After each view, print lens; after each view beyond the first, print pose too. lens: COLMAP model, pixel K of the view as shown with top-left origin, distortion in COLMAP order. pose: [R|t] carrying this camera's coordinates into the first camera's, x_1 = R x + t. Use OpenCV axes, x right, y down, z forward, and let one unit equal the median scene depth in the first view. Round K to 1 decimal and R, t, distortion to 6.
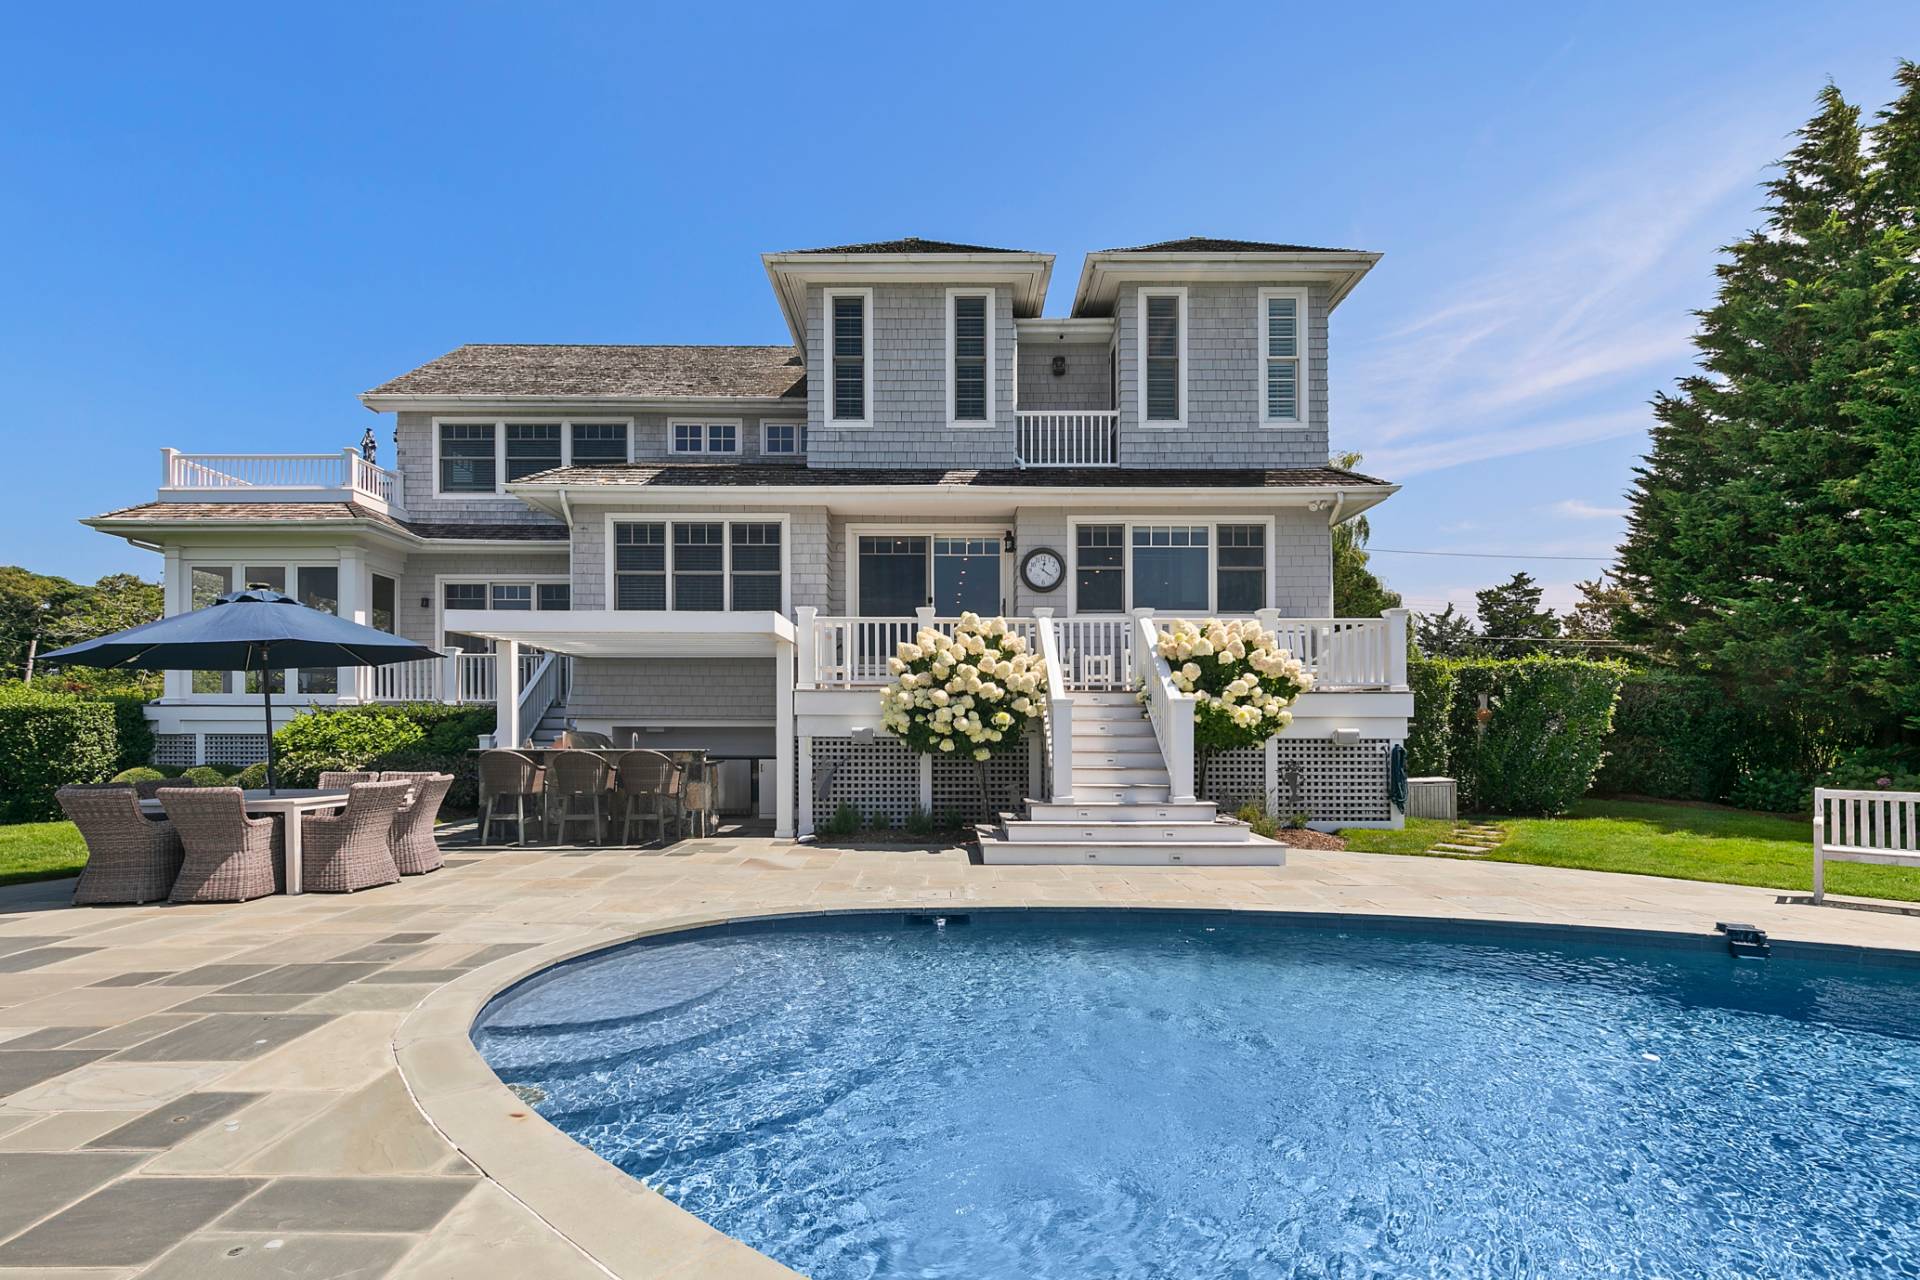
lens RADIAL K [[923.2, 0, 961.8], [0, 923.2, 728.7], [0, 0, 1]] dist [0.001234, 0.000257]
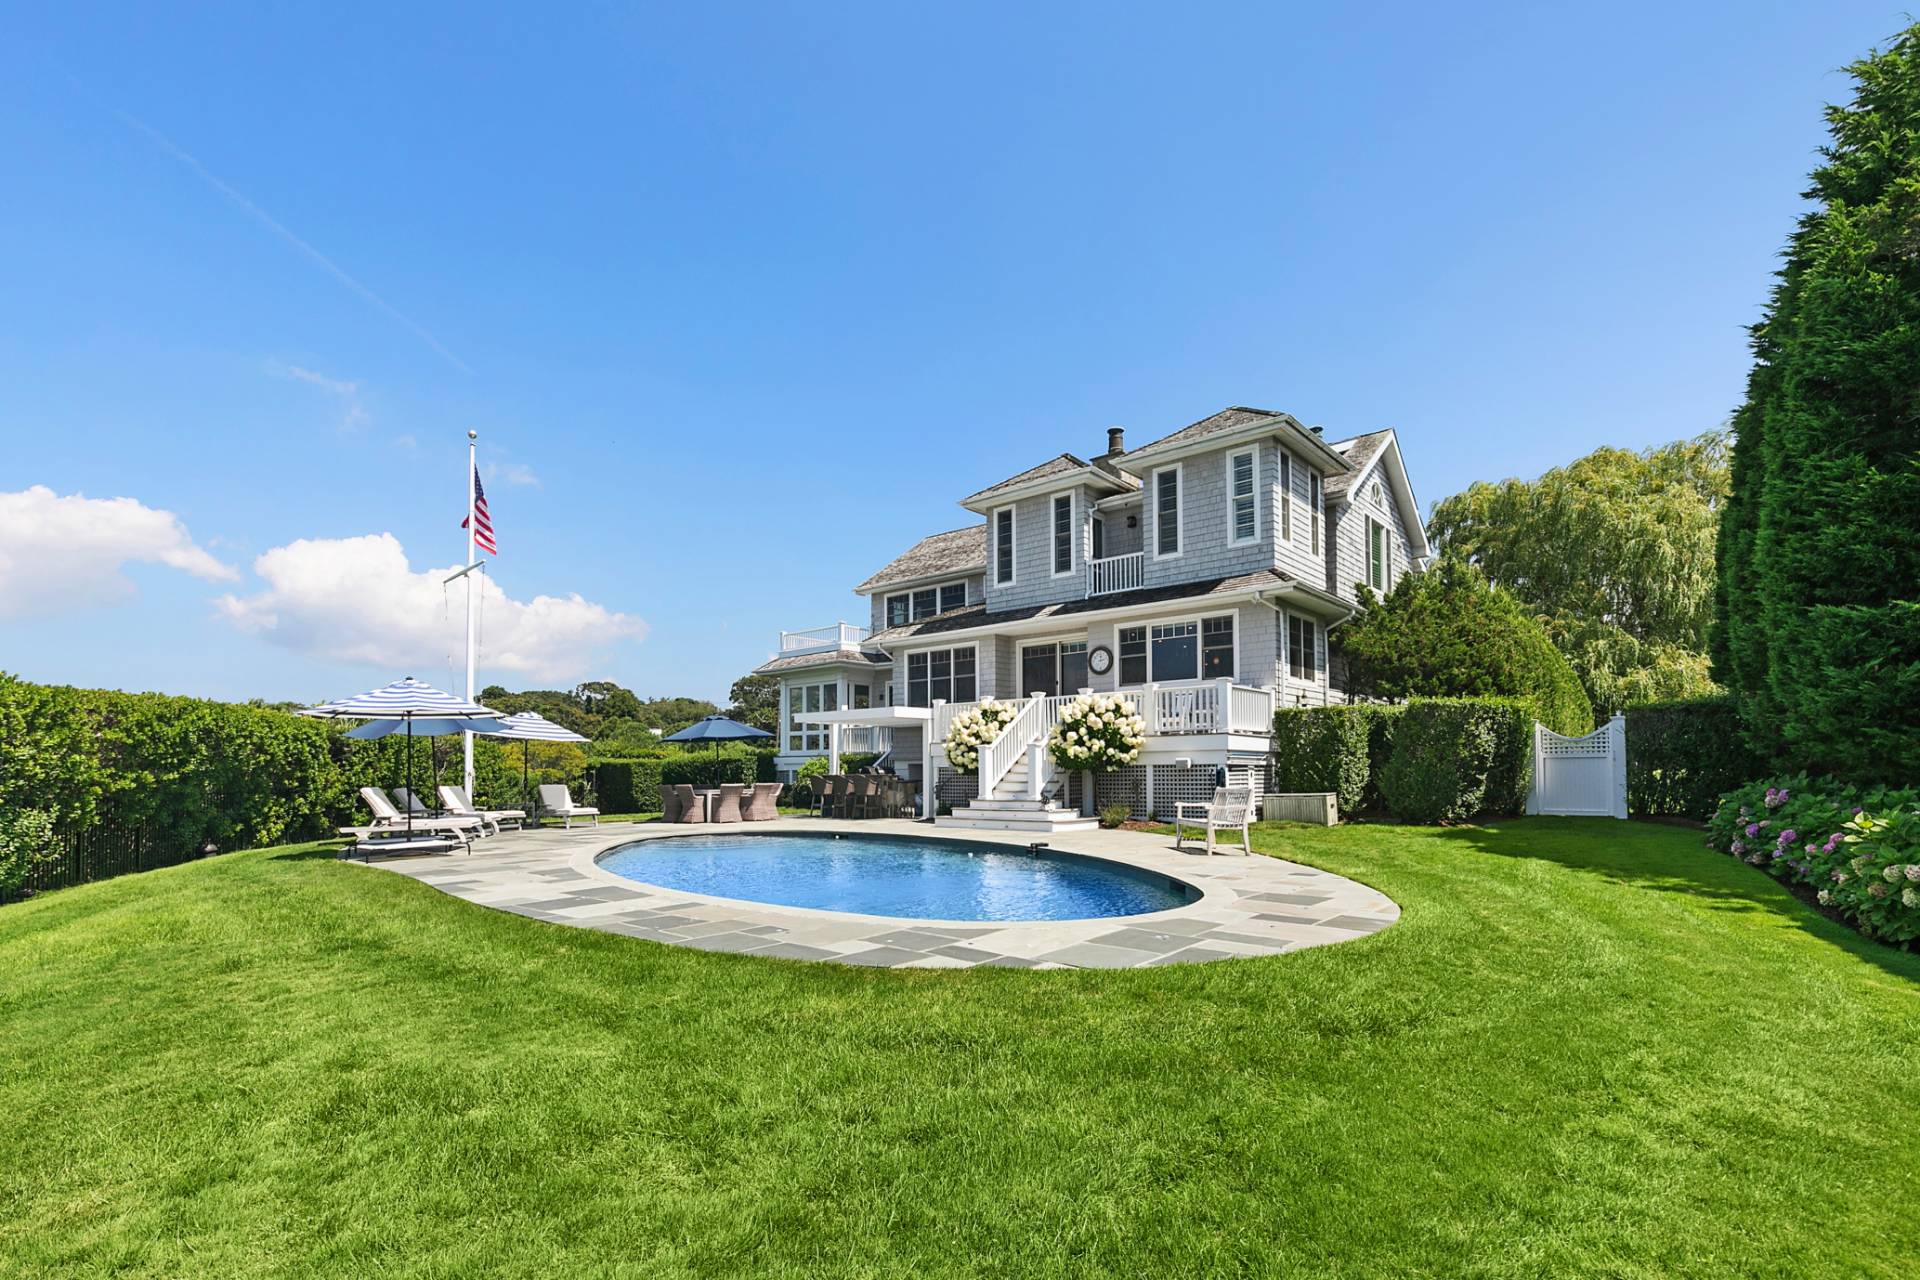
lens RADIAL K [[925.4, 0, 972.6], [0, 925.4, 748.6], [0, 0, 1]] dist [0.016647, 0.000084]
pose [[0.763773, -0.025228, -0.644992, 0.936569], [0.012384, 0.999625, -0.024434, 0.014541], [0.645366, 0.010675, 0.763799, -0.348508]]
